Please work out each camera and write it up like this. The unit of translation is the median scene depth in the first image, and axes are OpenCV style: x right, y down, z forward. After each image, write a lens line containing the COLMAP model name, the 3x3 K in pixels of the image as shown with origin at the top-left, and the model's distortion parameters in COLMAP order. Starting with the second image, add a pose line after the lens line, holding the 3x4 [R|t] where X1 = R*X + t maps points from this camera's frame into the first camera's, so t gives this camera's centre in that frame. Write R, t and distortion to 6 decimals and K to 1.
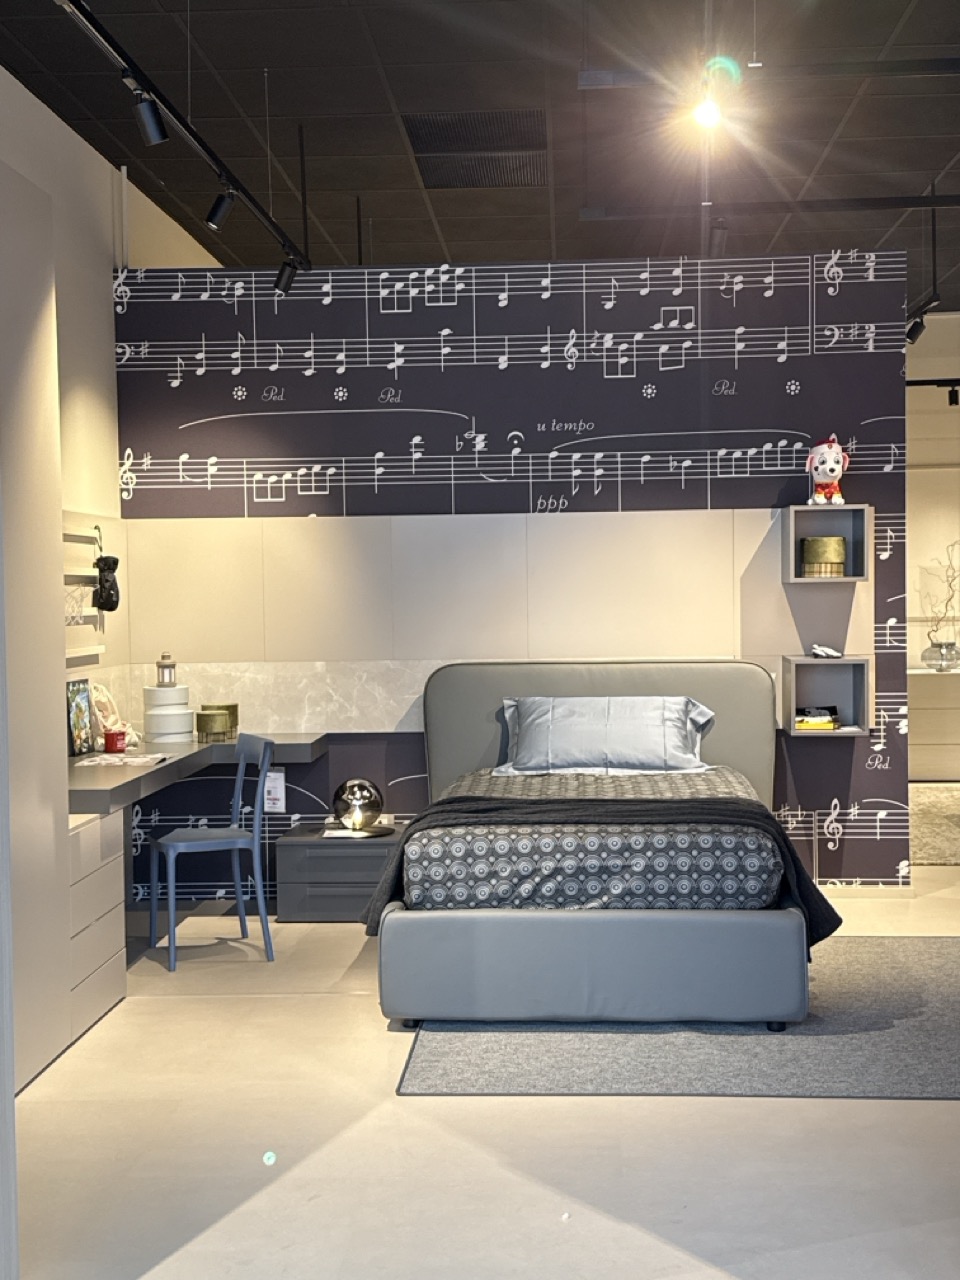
lens RADIAL K [[1636.4, 0, 483.2], [0, 1636.4, 647.0], [0, 0, 1]] dist [0.096730, 0.000000]
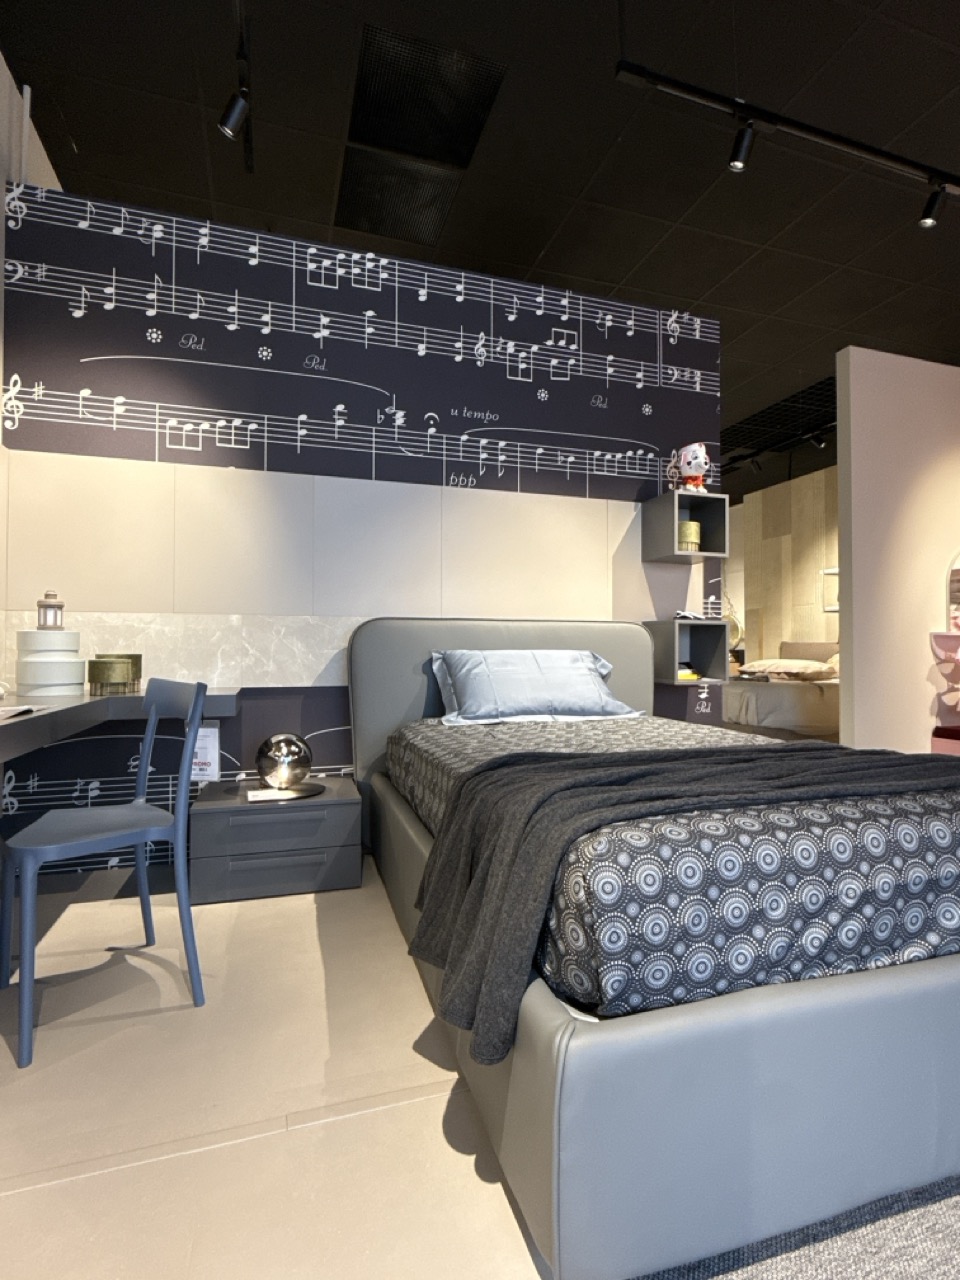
lens RADIAL K [[631.8, 0, 480.4], [0, 631.8, 641.2], [0, 0, 1]] dist [-0.005370, 0.000981]
pose [[0.931225, 0.022319, 0.363760, -0.101913], [-0.001130, 0.998295, -0.058359, 0.047447], [-0.364442, 0.053934, 0.929663, 0.604058]]
